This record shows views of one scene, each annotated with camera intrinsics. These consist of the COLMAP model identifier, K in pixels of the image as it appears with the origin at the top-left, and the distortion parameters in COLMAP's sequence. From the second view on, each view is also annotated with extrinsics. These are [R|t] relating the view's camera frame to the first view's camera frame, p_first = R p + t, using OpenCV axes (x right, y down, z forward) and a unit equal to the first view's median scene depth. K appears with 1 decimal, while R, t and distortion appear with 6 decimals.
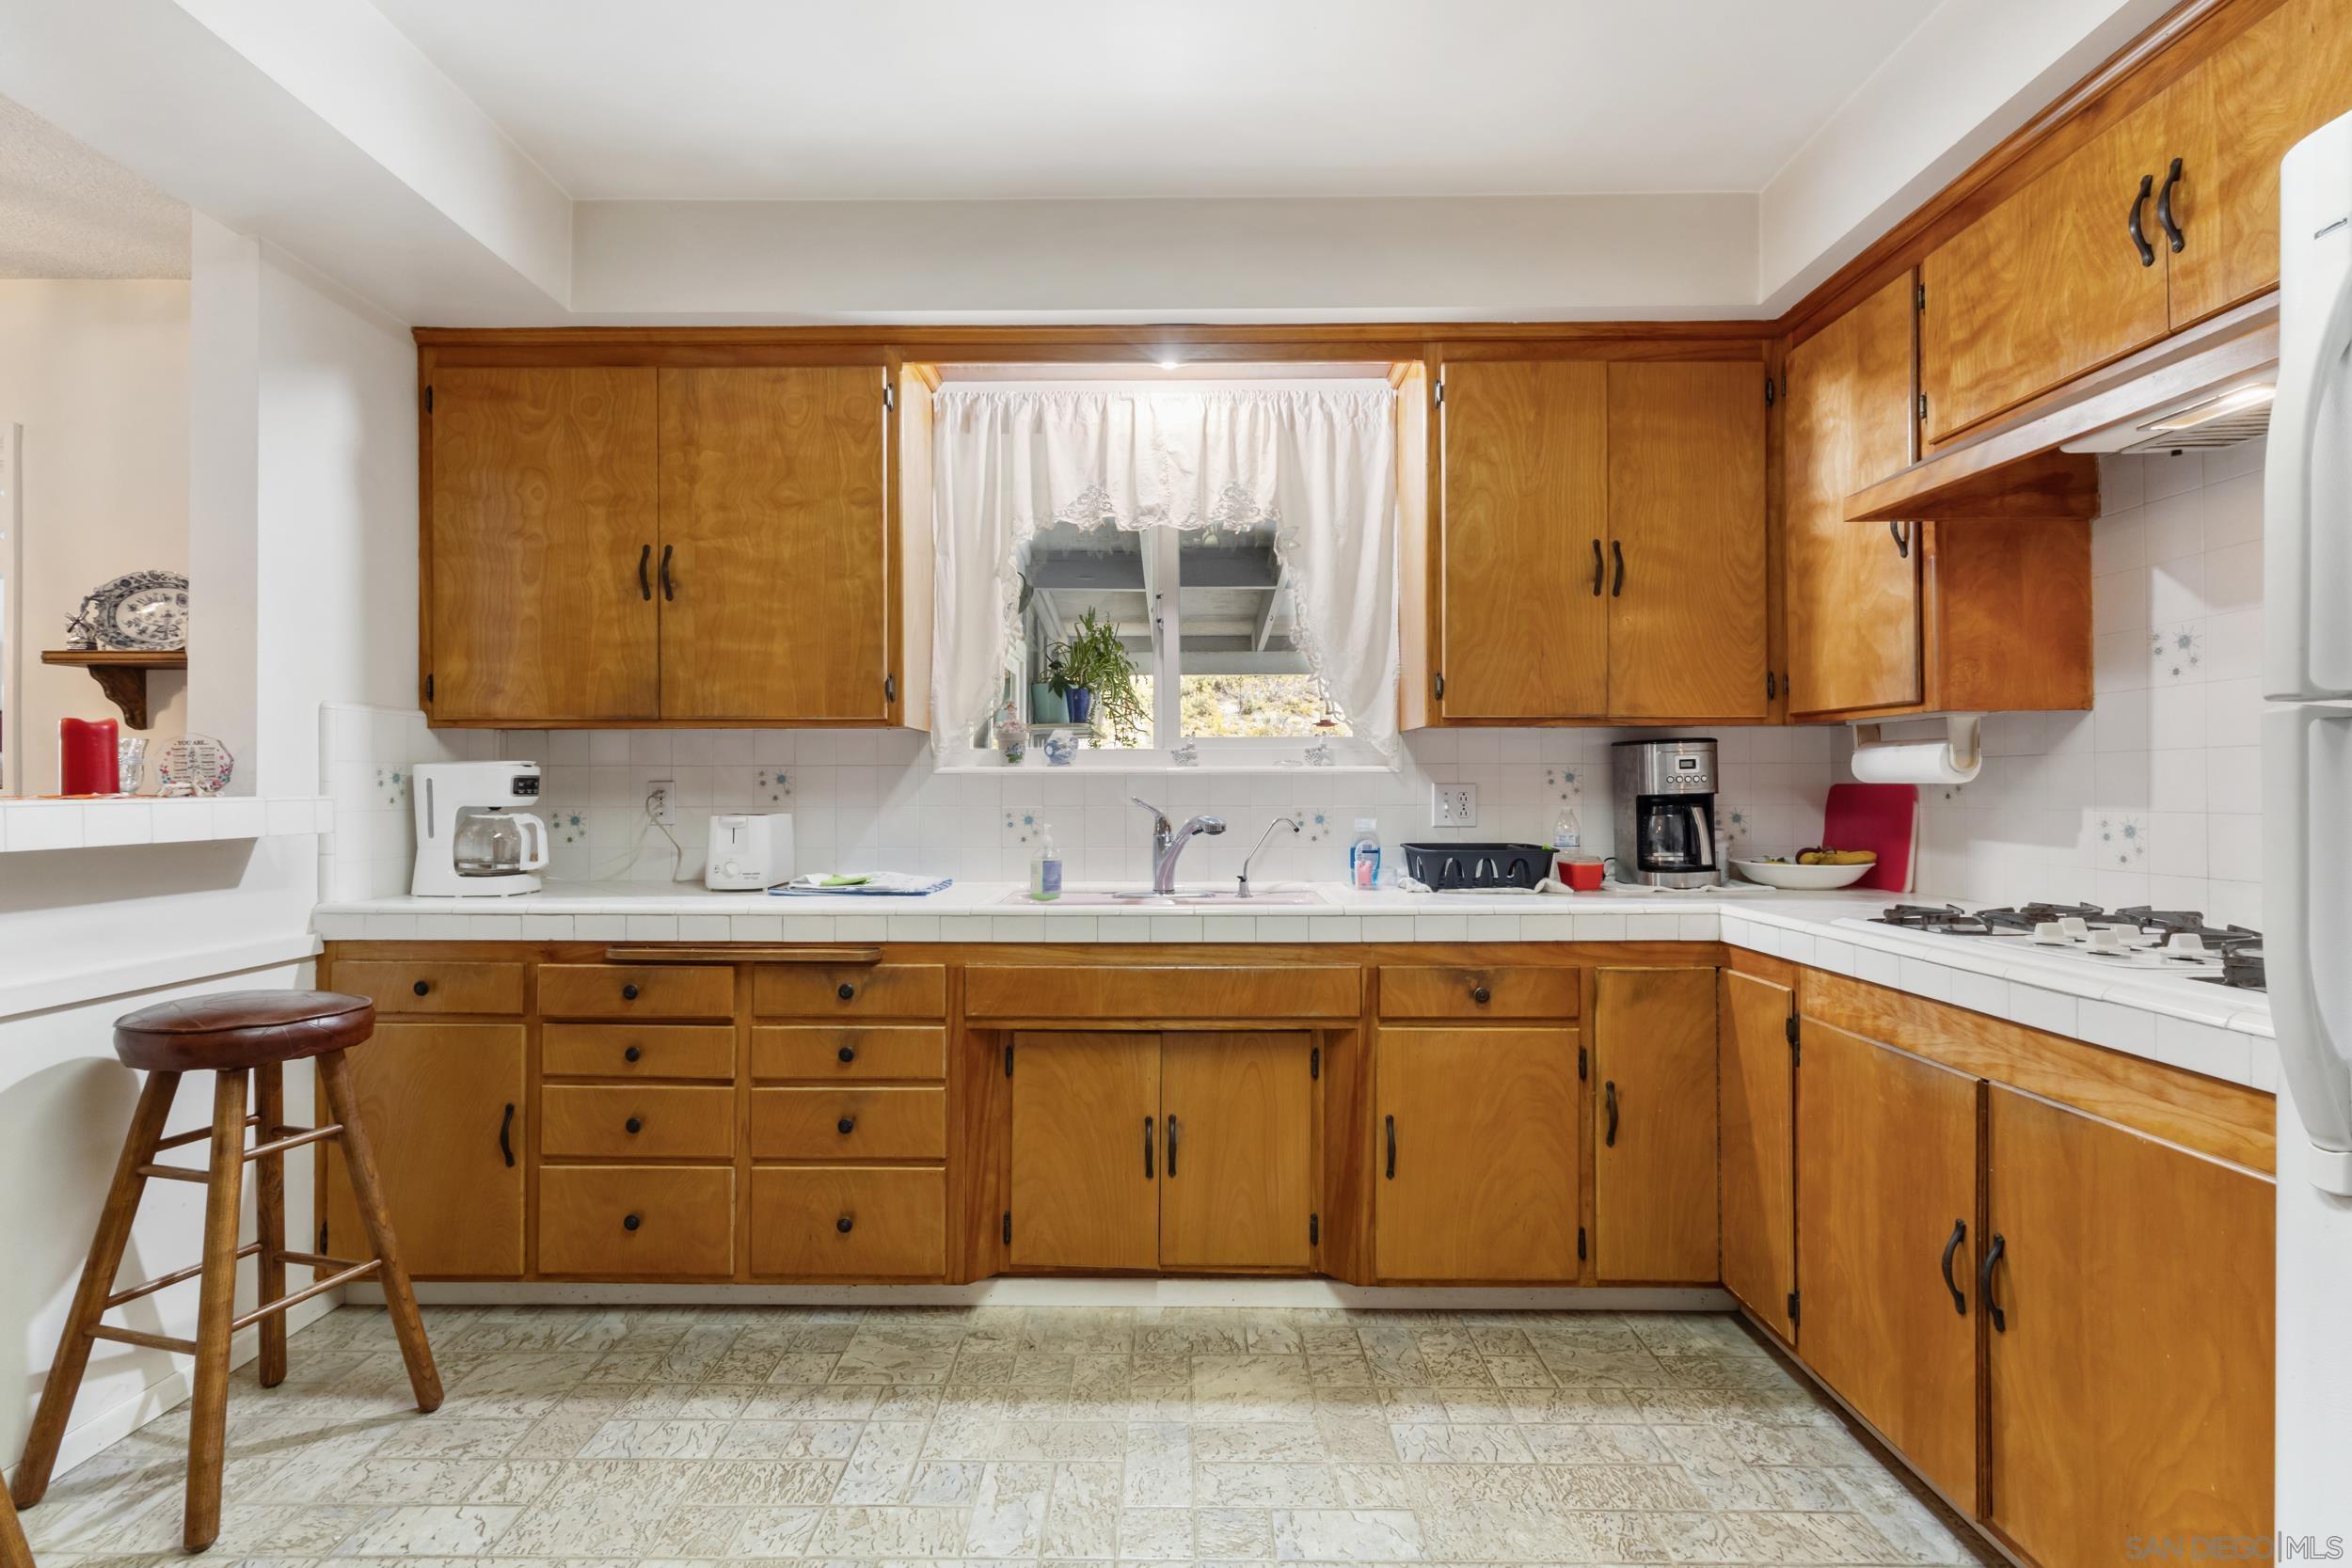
lens RADIAL K [[1086.6, 0, 1169.5], [0, 1086.6, 781.7], [0, 0, 1]] dist [0.003841, 0.001879]
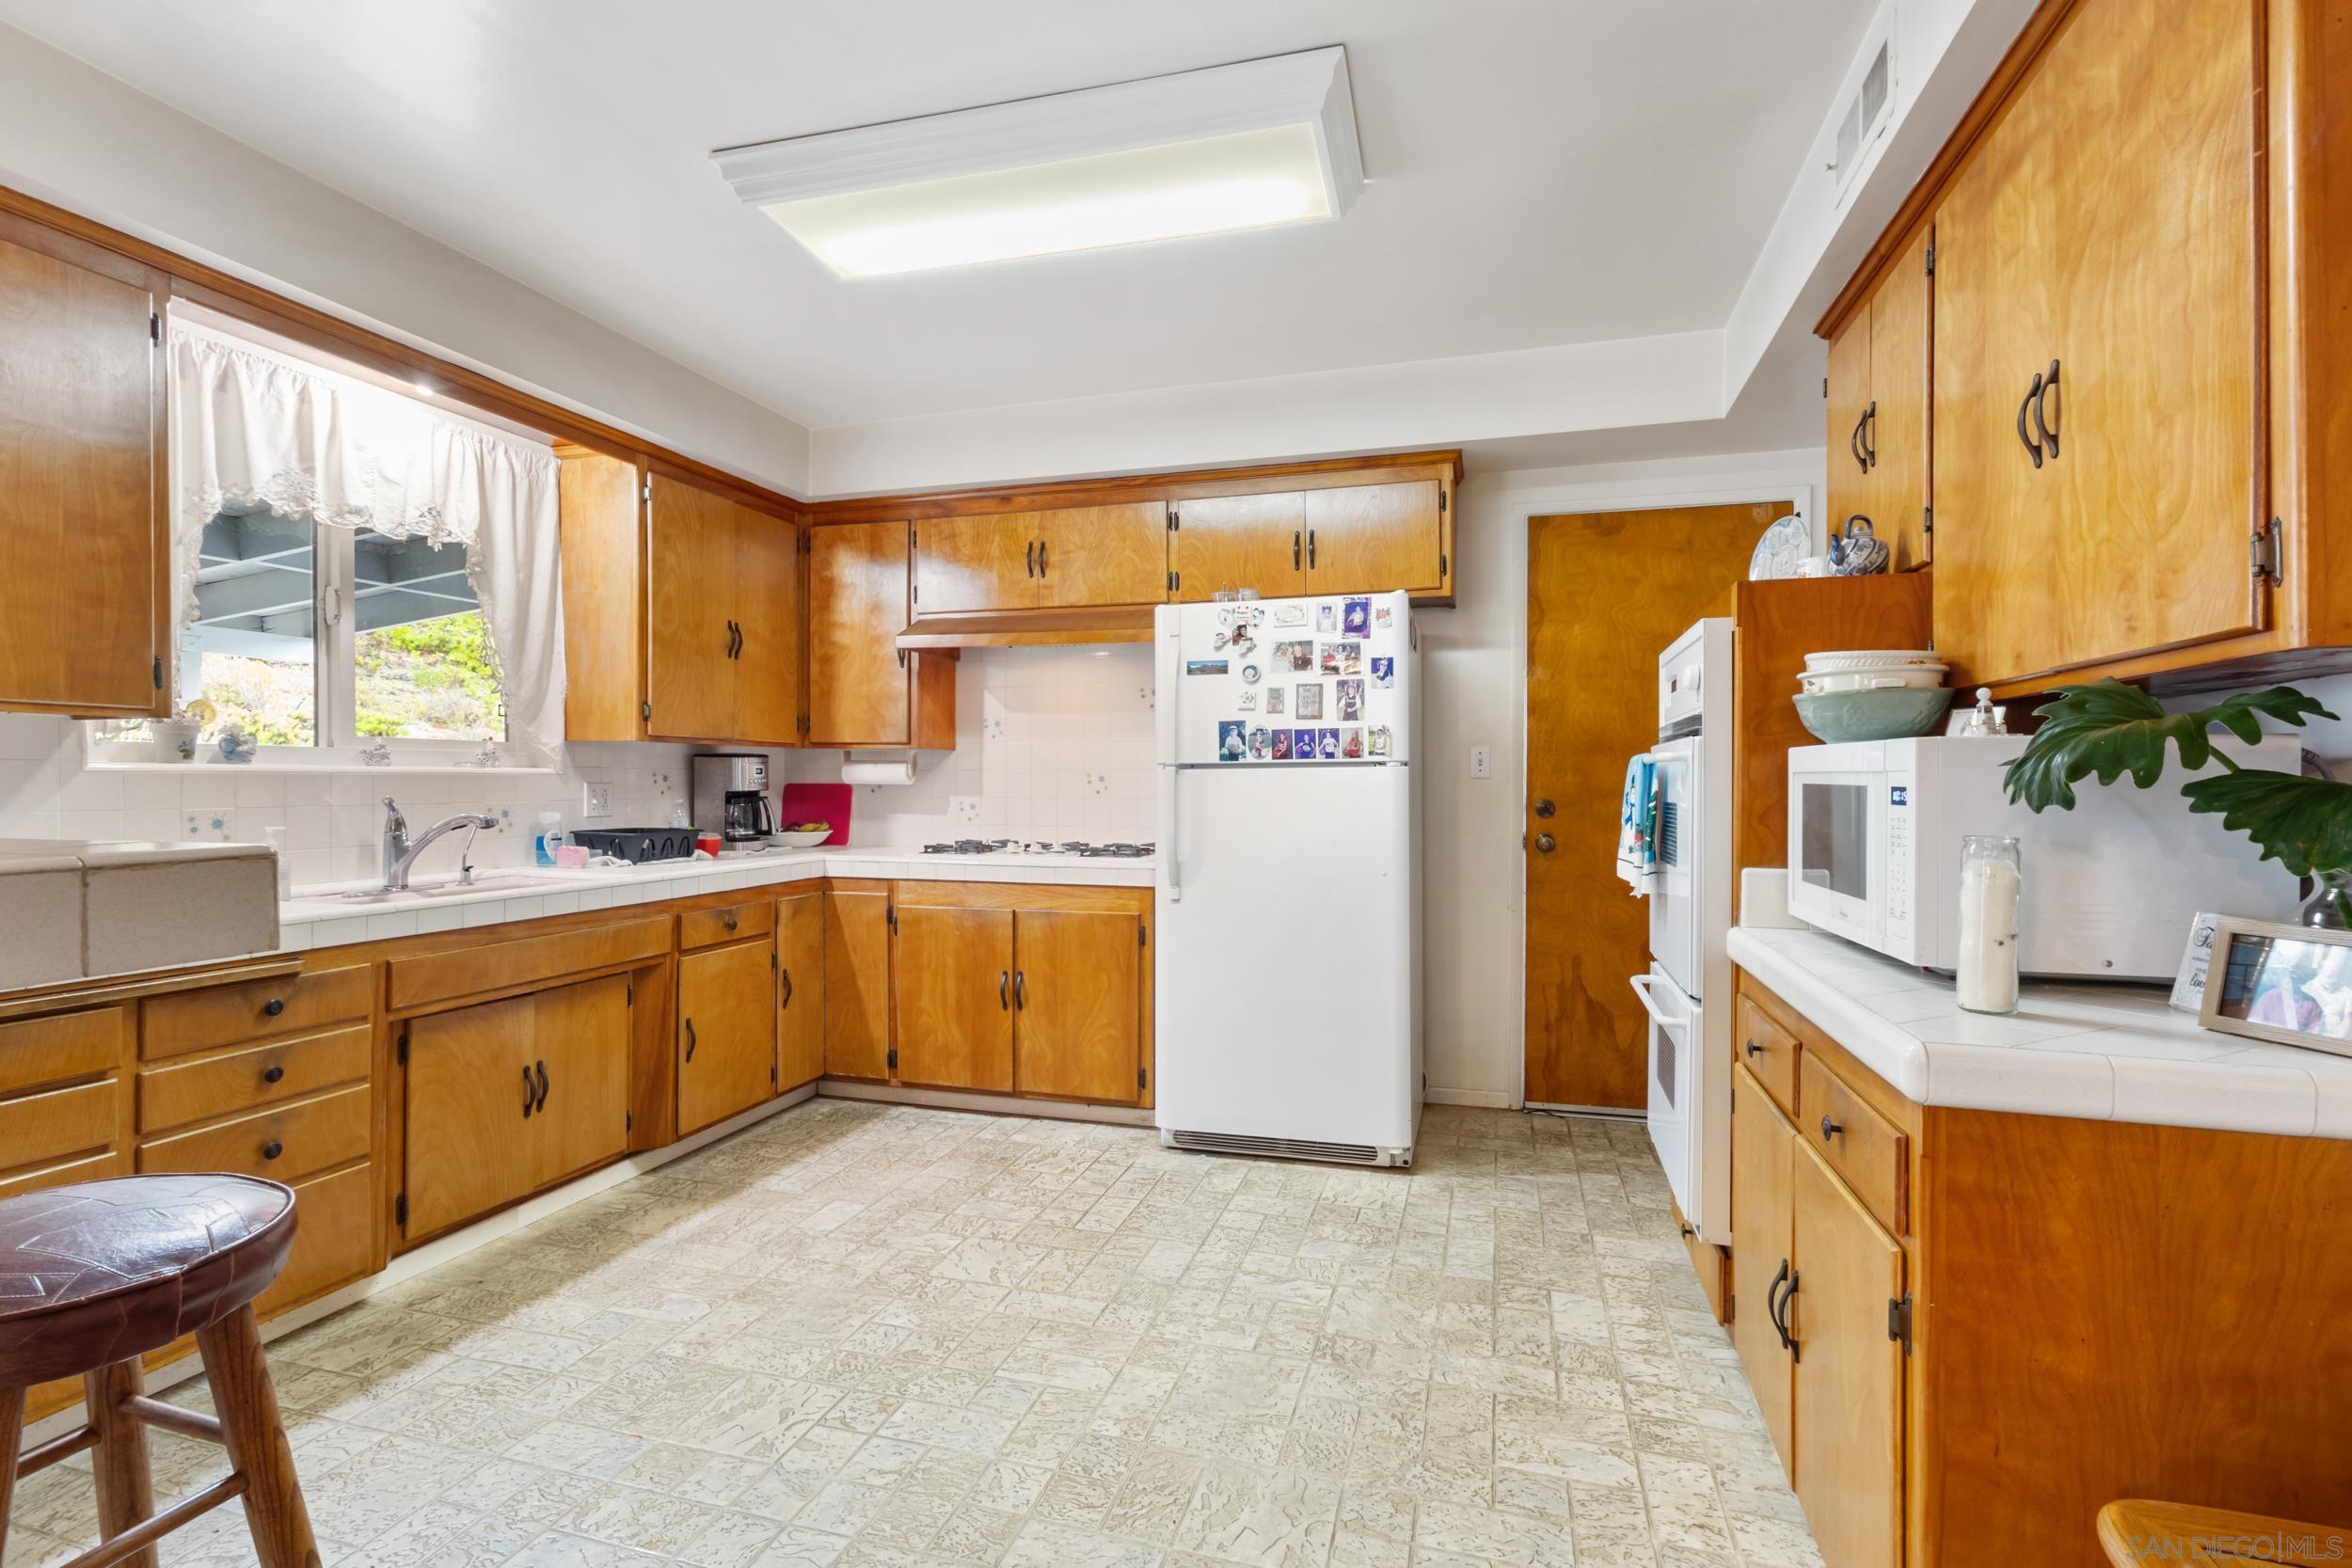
lens RADIAL K [[1086.6, 0, 1178.5], [0, 1086.6, 784.8], [0, 0, 1]] dist [0.003841, 0.001879]
pose [[0.277003, -0.001272, 0.960868, -0.981837], [-0.010108, 0.999940, 0.004238, -0.010841], [-0.960816, -0.010886, 0.276973, -0.008379]]
